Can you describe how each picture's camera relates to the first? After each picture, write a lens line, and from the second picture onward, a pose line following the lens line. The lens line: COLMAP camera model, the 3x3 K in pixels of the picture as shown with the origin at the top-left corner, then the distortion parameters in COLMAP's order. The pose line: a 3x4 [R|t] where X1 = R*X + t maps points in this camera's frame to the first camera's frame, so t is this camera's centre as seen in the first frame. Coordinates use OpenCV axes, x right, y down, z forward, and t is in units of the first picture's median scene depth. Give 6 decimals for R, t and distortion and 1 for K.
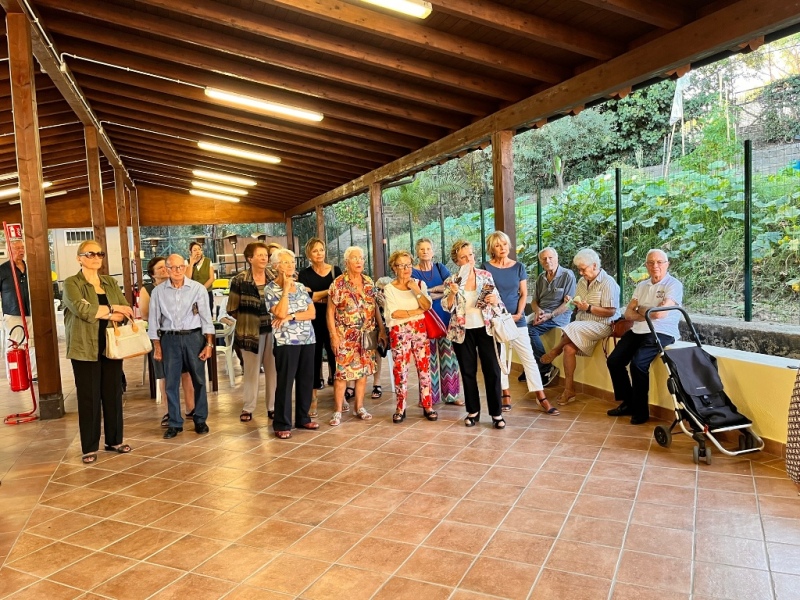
lens RADIAL K [[618.5, 0, 400.0], [0, 618.5, 300.0], [0, 0, 1]] dist [0.028392, 0.003506]
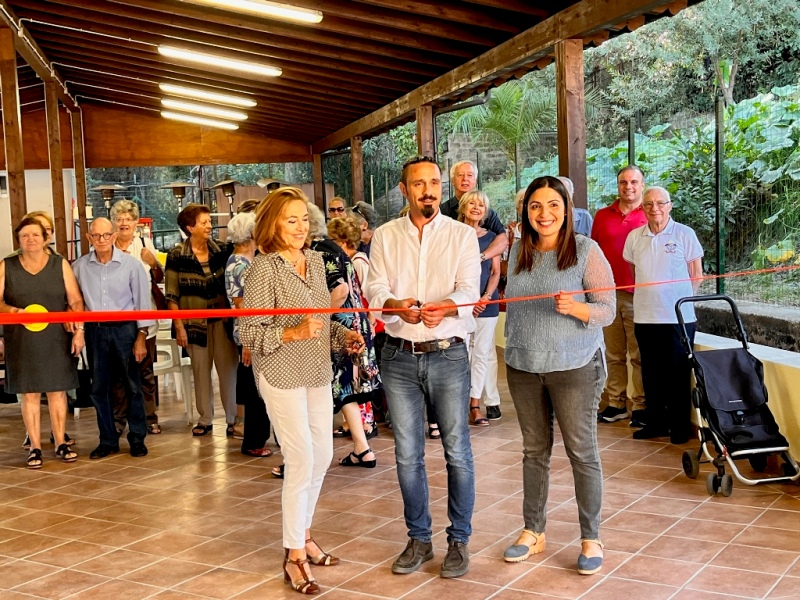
lens RADIAL K [[1080.2, 0, 401.8], [0, 1080.2, 299.0], [0, 0, 1]] dist [0.060897, -0.020128]
pose [[0.992141, 0.015732, -0.124133, 0.135778], [-0.014857, 0.999858, 0.007969, 0.006422], [0.124240, -0.006062, 0.992234, -0.209139]]
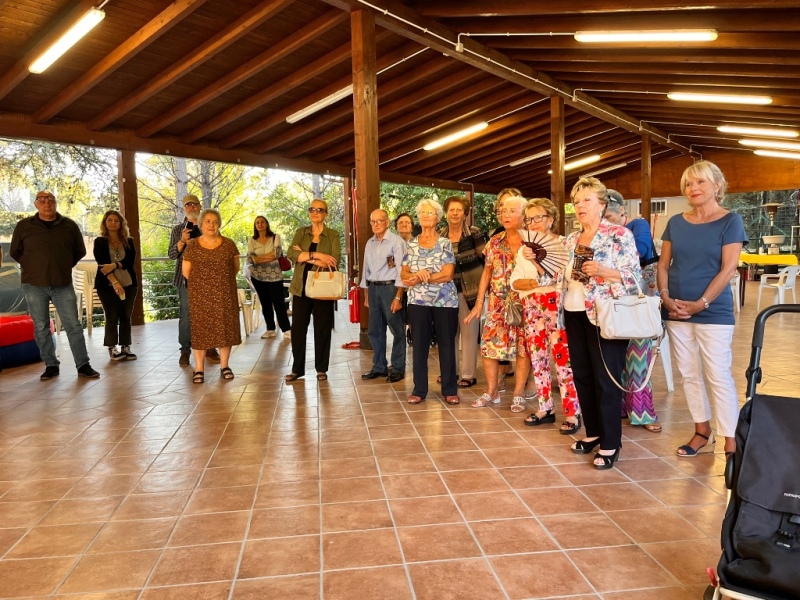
lens RADIAL K [[618.5, 0, 400.0], [0, 618.5, 300.0], [0, 0, 1]] dist [0.028392, 0.003506]
pose [[0.574020, 0.108133, -0.811670, 0.316563], [-0.074721, 0.994024, 0.079583, -0.003513], [0.815425, 0.014967, 0.578669, 0.254095]]
